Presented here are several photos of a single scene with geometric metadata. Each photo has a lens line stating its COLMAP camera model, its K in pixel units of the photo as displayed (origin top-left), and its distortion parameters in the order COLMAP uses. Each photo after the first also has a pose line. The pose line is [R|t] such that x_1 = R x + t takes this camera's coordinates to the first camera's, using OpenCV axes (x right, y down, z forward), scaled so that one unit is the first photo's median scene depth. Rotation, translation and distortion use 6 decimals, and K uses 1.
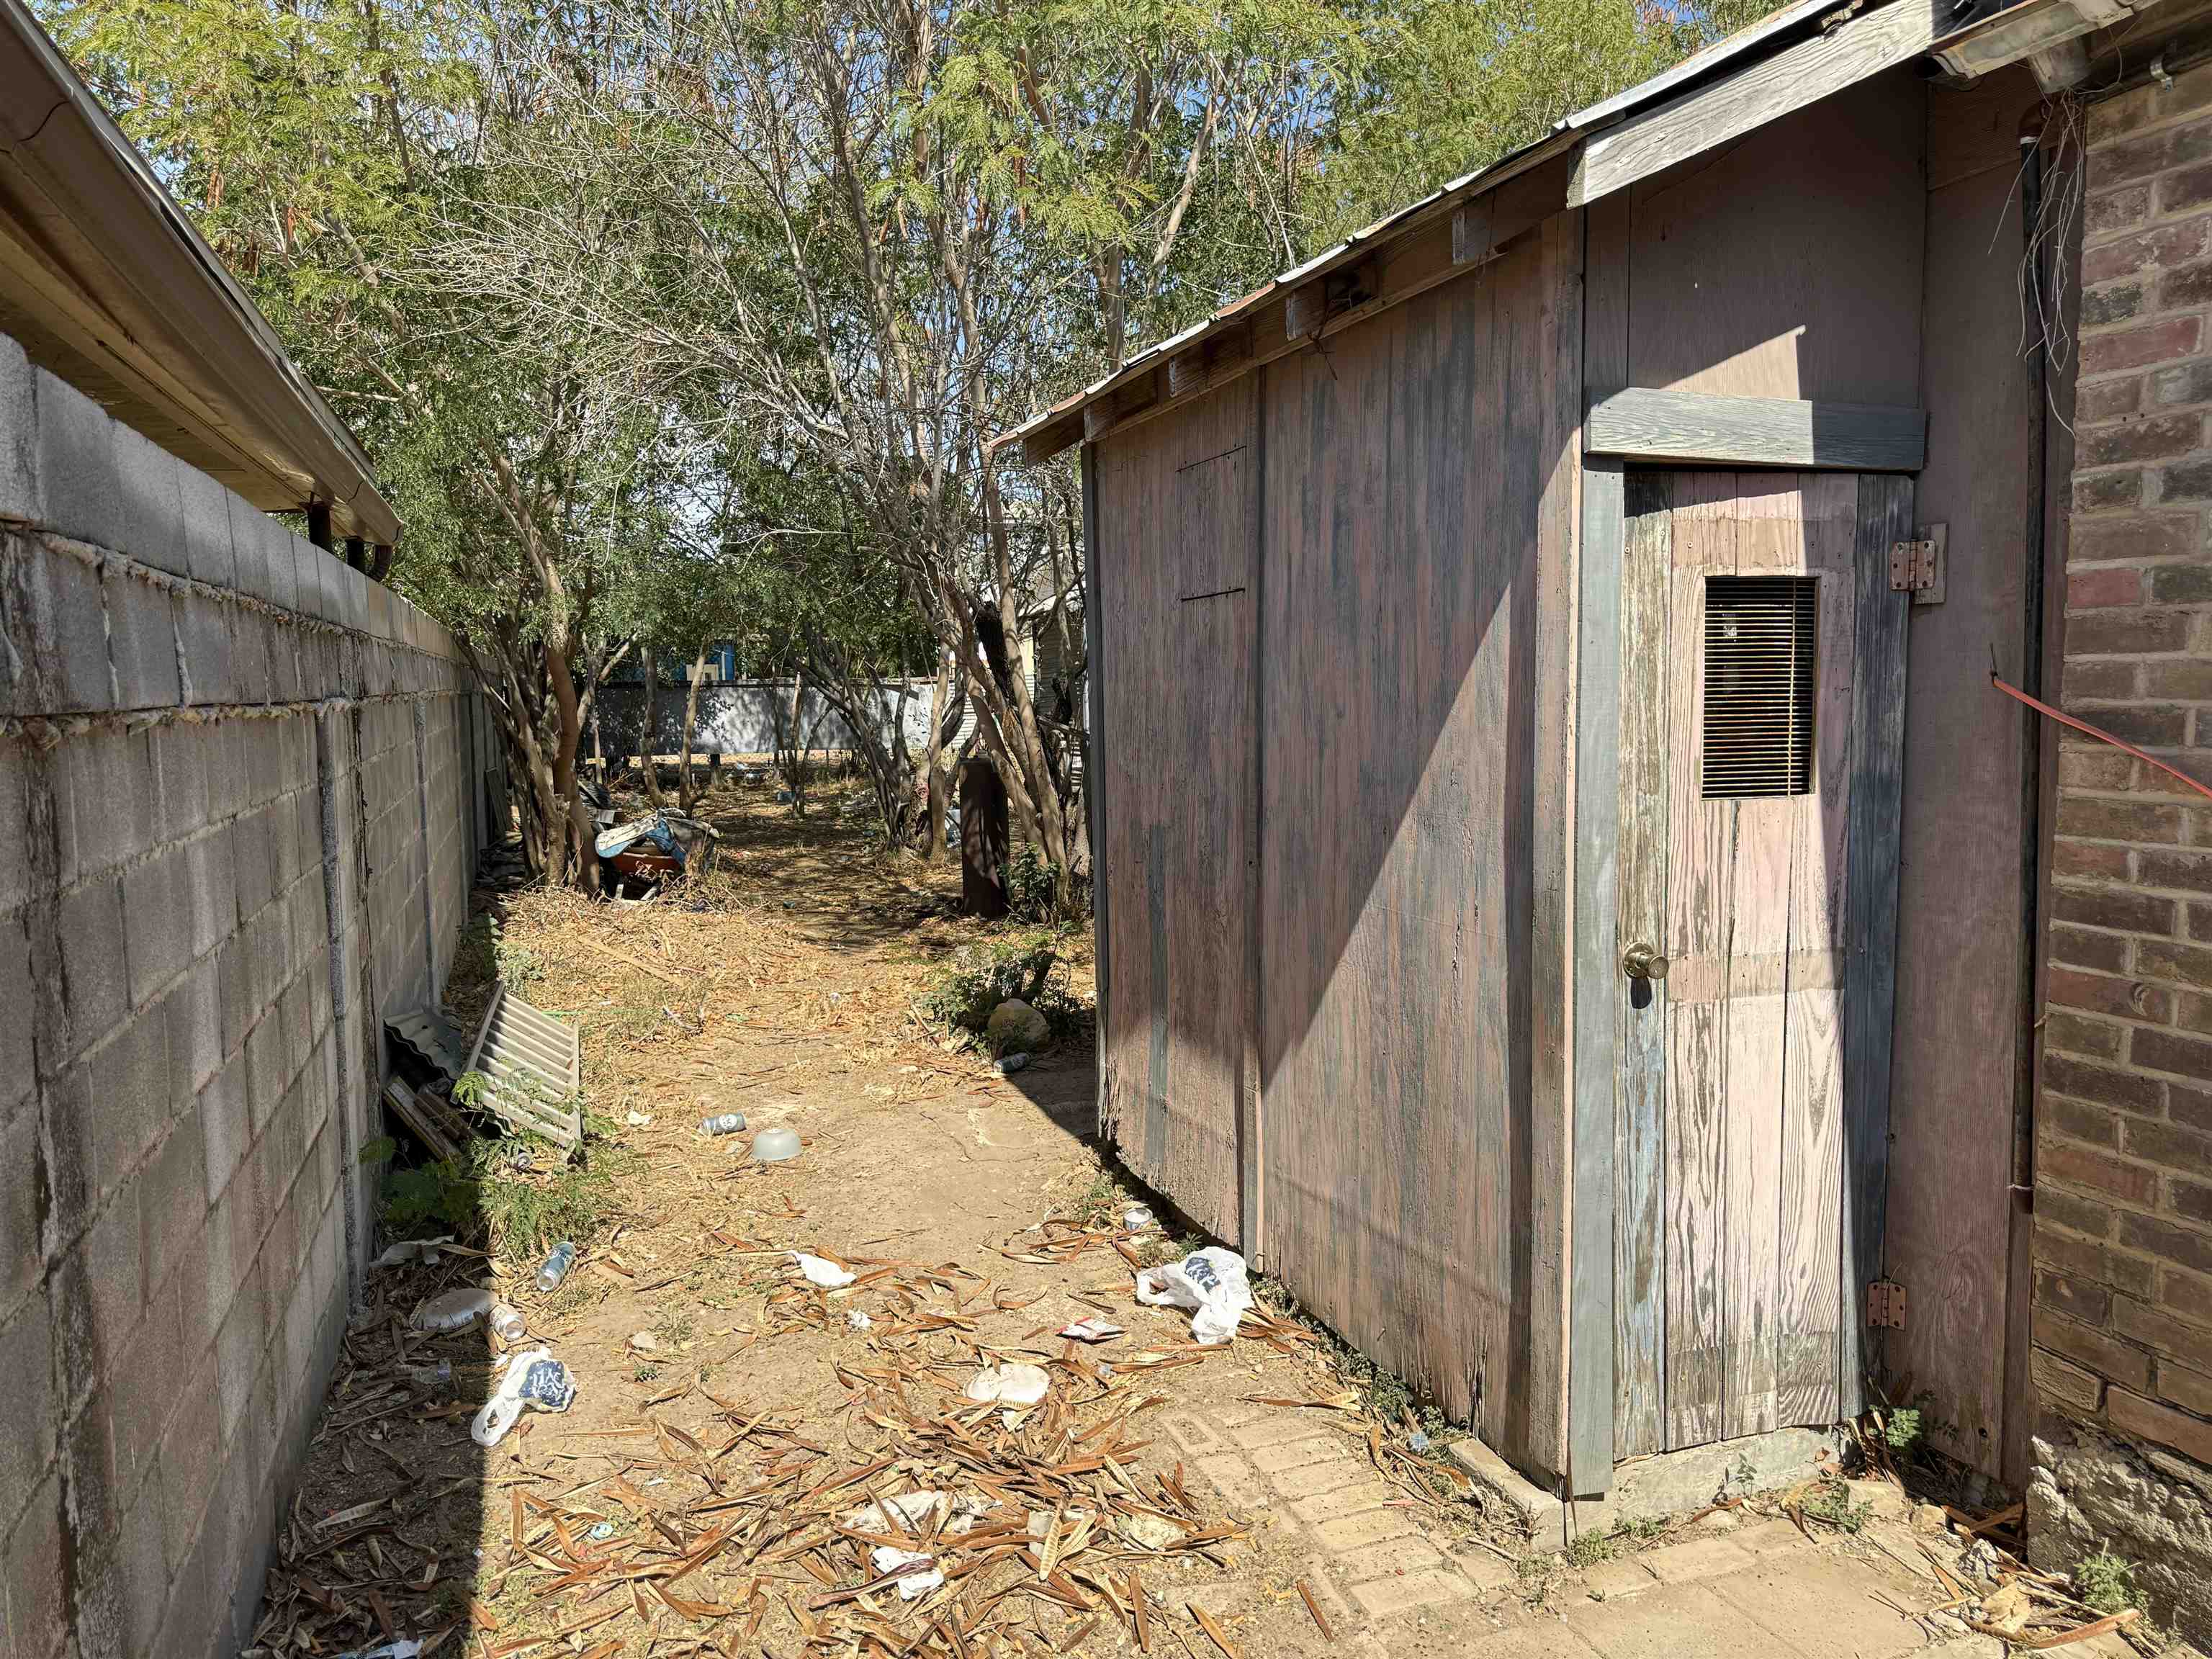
lens RADIAL K [[1561.0, 0, 1106.0], [0, 1561.0, 829.5], [0, 0, 1]] dist [0.099968, -0.144577]
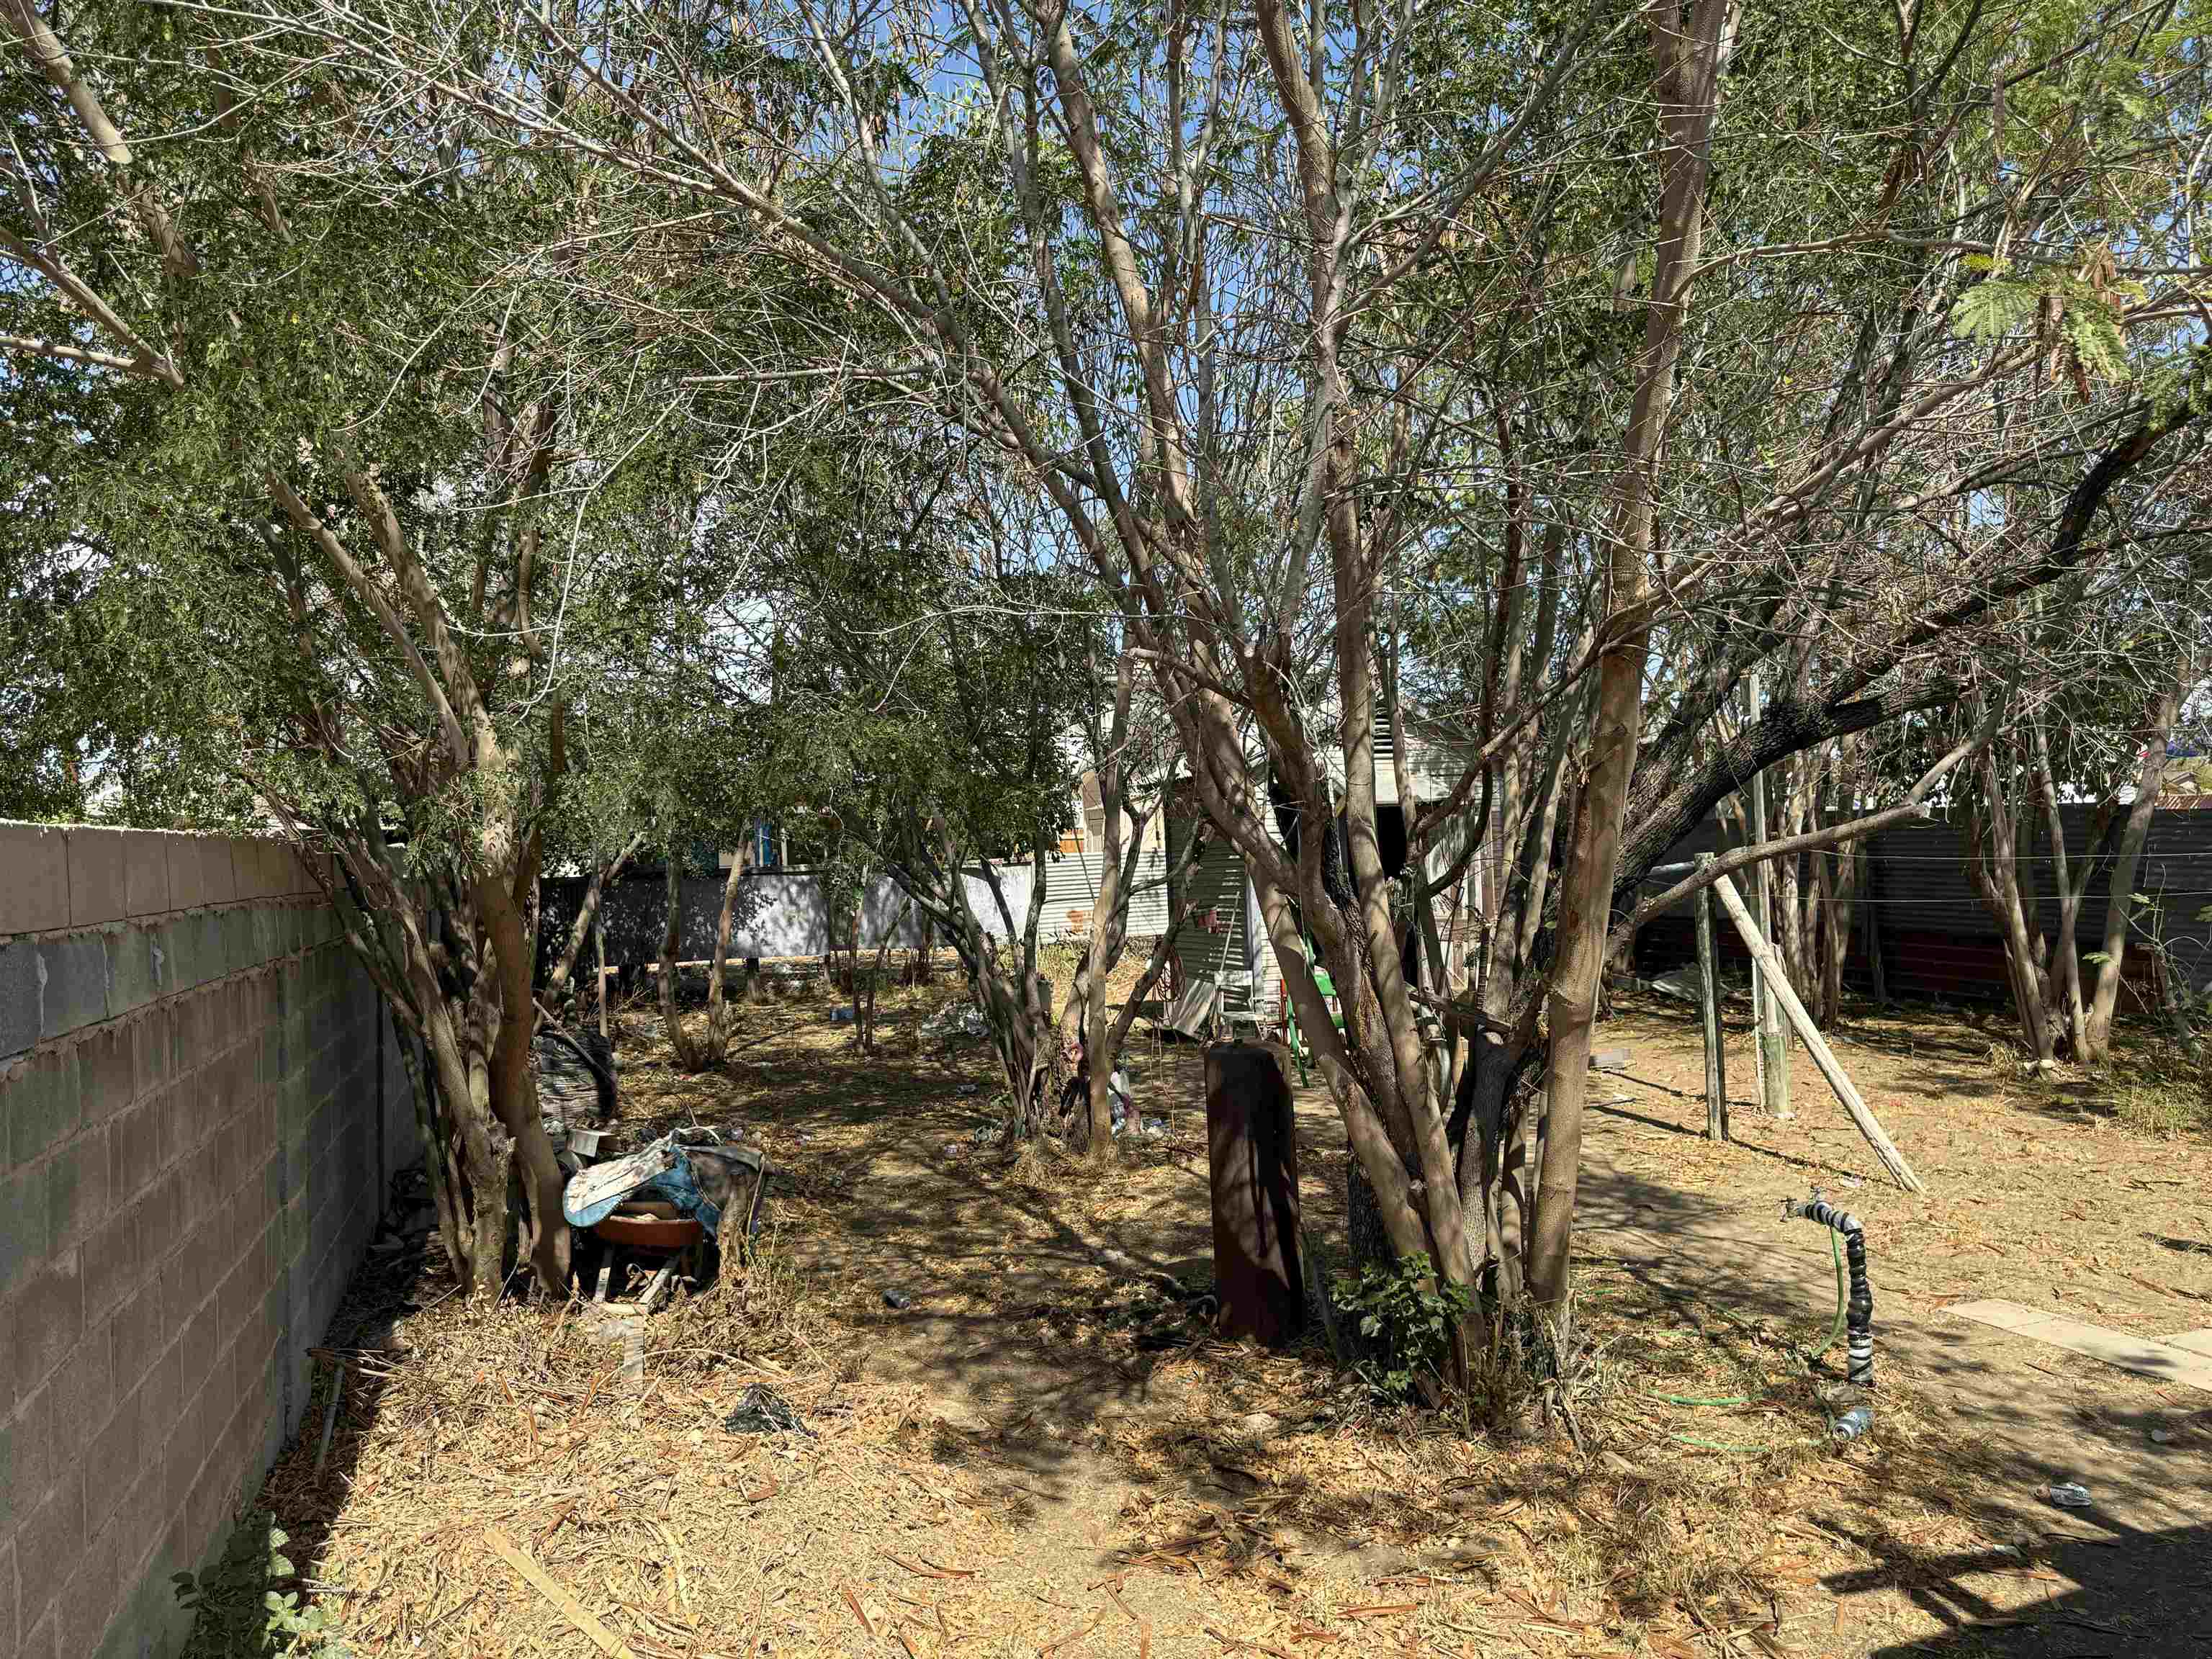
lens RADIAL K [[1561.0, 0, 1106.0], [0, 1561.0, 829.5], [0, 0, 1]] dist [0.099968, -0.144577]
pose [[0.999749, -0.015940, -0.015772, -0.058940], [0.014250, 0.994684, -0.101989, -0.032231], [0.017314, 0.101738, 0.994661, 0.212770]]
